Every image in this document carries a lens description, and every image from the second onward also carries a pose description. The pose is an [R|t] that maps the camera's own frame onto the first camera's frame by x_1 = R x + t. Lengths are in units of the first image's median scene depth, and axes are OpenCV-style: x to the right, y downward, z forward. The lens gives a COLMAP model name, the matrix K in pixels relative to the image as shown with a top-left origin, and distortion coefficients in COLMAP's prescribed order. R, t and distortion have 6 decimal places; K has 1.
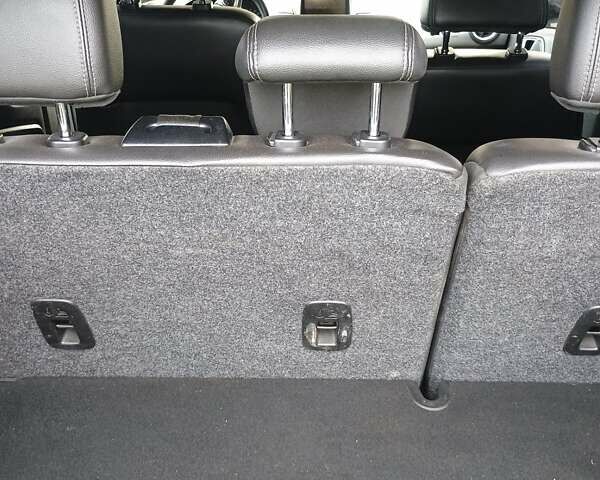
lens RADIAL K [[714.9, 0, 301.2], [0, 714.9, 241.7], [0, 0, 1]] dist [0.026032, 0.000000]
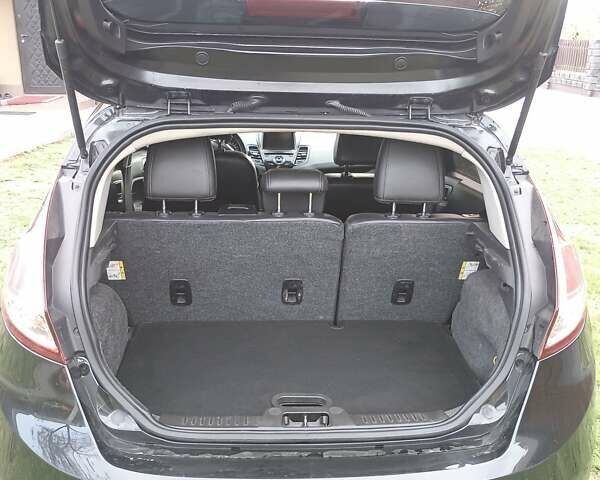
lens RADIAL K [[714.9, 0, 299.7], [0, 714.9, 239.3], [0, 0, 1]] dist [0.026032, 0.000000]
pose [[0.996451, -0.003599, 0.084097, -0.158470], [0.015414, 0.989993, -0.140269, 0.318216], [-0.082751, 0.141067, 0.986536, -1.571751]]
